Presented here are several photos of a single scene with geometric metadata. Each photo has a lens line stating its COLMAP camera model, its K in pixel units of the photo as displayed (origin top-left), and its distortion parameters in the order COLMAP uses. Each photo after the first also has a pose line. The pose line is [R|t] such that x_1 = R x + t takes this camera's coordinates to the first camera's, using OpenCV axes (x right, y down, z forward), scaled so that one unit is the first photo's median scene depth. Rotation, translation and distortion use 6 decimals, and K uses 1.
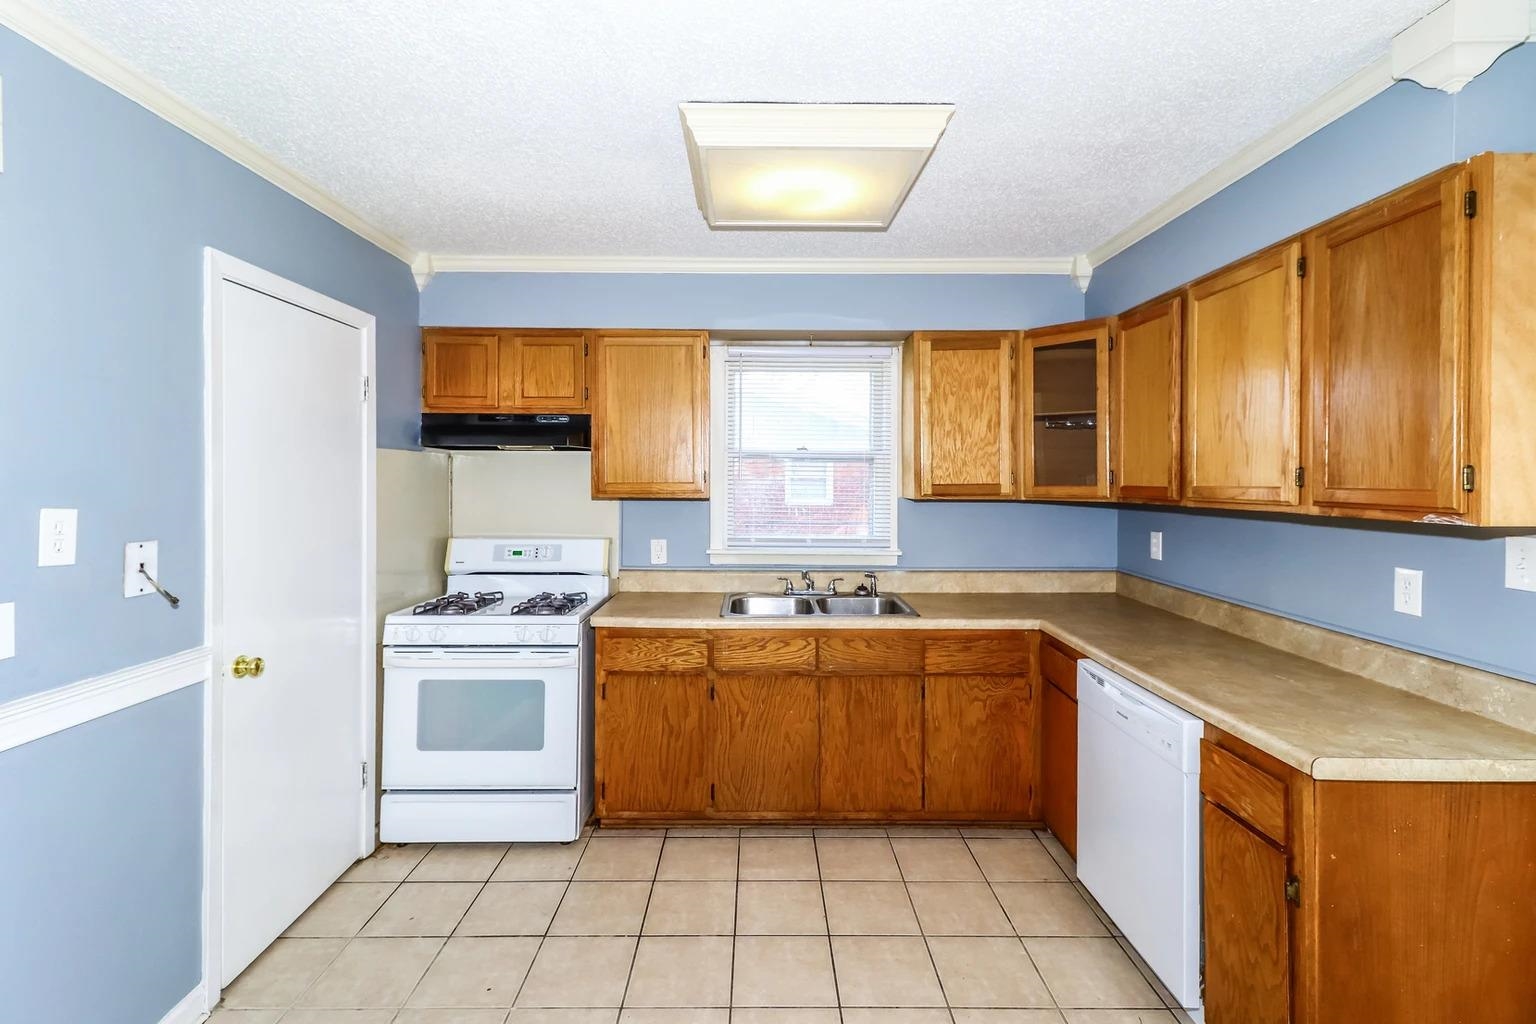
lens RADIAL K [[717.6, 0, 745.0], [0, 717.6, 483.8], [0, 0, 1]] dist [0.024942, -0.010911]
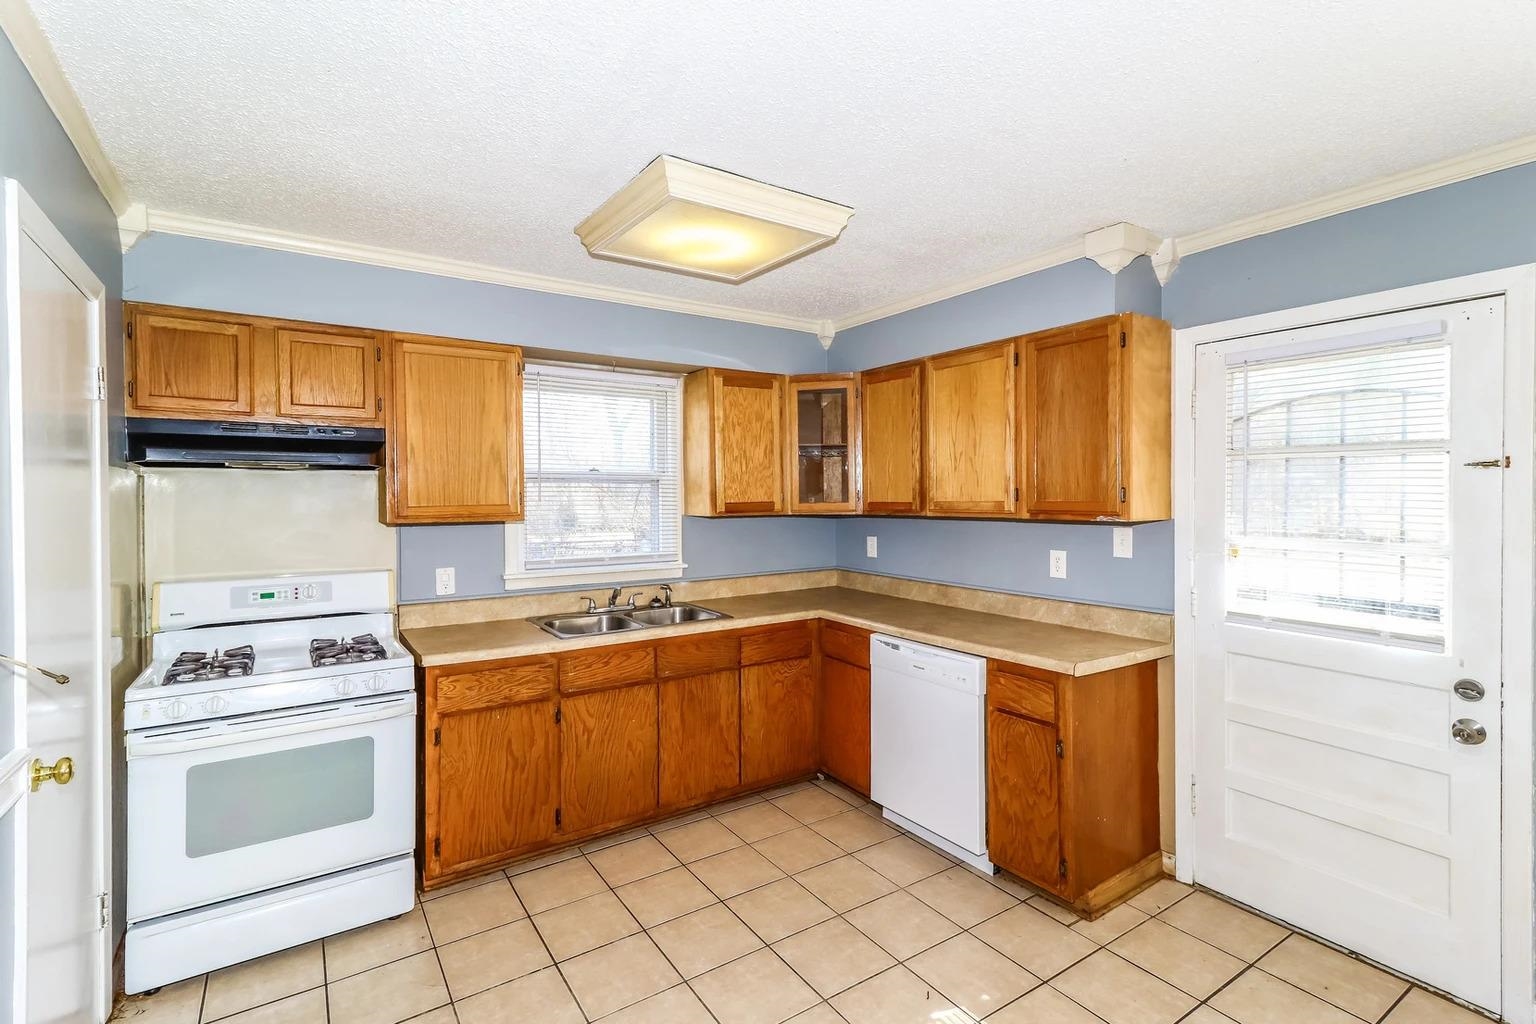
lens RADIAL K [[725.7, 0, 767.5], [0, 725.7, 502.3], [0, 0, 1]] dist [0.028816, -0.011475]
pose [[0.830571, -0.014072, 0.556735, -0.361578], [0.014331, 0.999890, 0.003893, -0.004193], [-0.556728, 0.004745, 0.830681, 0.002792]]
